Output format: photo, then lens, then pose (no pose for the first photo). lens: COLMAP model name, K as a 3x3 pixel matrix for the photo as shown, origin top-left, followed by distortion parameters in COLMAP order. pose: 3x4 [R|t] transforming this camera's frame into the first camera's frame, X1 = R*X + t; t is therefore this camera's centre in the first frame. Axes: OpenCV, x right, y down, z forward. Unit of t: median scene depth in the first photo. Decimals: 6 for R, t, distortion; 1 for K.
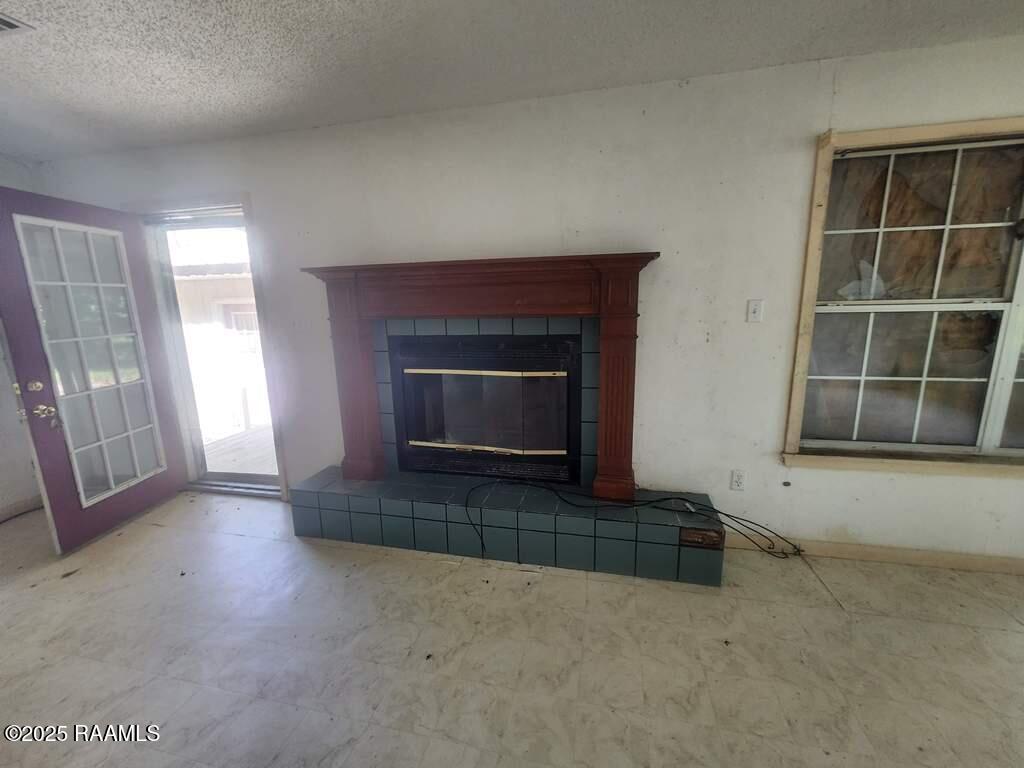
lens RADIAL K [[424.8, 0, 507.6], [0, 424.8, 384.3], [0, 0, 1]] dist [0.002963, -0.001631]
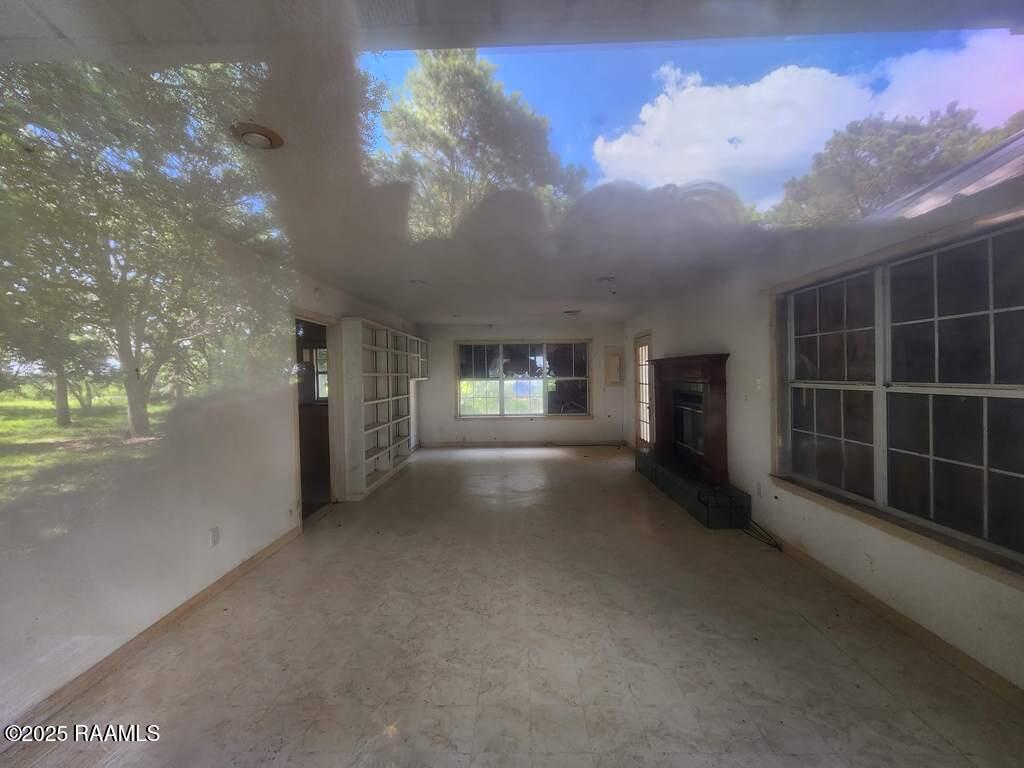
lens RADIAL K [[424.8, 0, 514.2], [0, 424.8, 383.0], [0, 0, 1]] dist [0.002963, -0.001631]
pose [[0.189747, 0.030713, -0.981353, 1.980835], [-0.157385, 0.987537, 0.000476, -0.026083], [0.969137, 0.154360, 0.192216, -0.278401]]
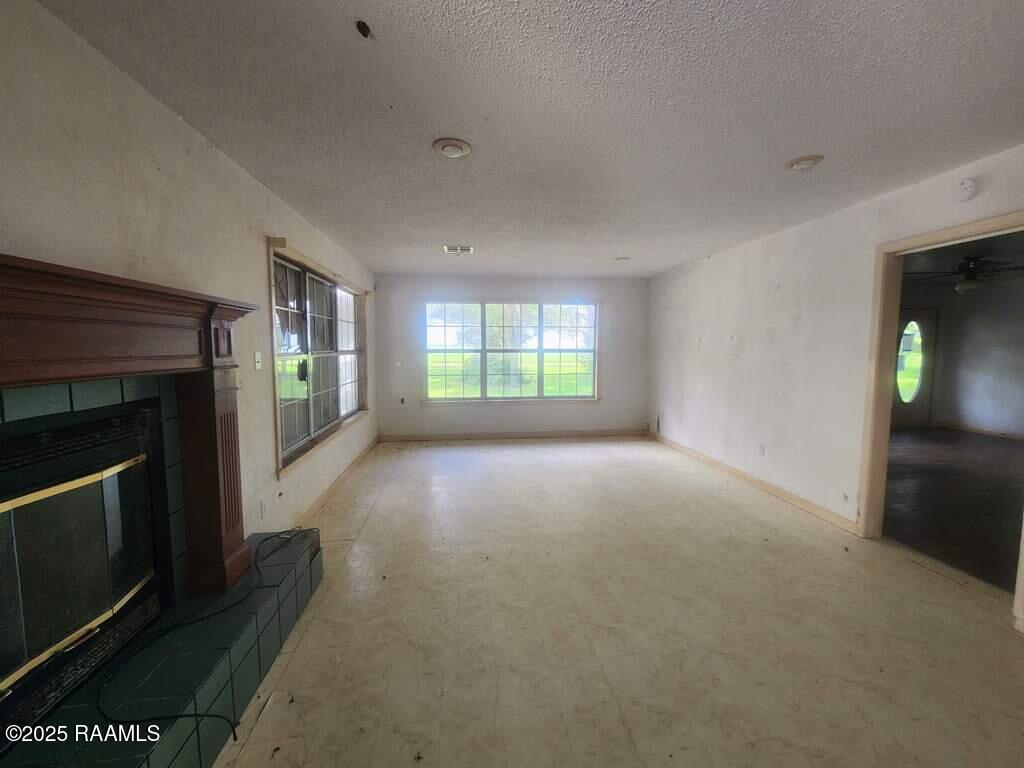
lens RADIAL K [[424.8, 0, 511.6], [0, 424.8, 383.1], [0, 0, 1]] dist [0.002963, -0.001631]
pose [[-0.347200, -0.059684, 0.935890, -0.758127], [0.189229, 0.972986, 0.132250, -0.128487], [-0.918501, 0.223015, -0.326527, 0.708610]]
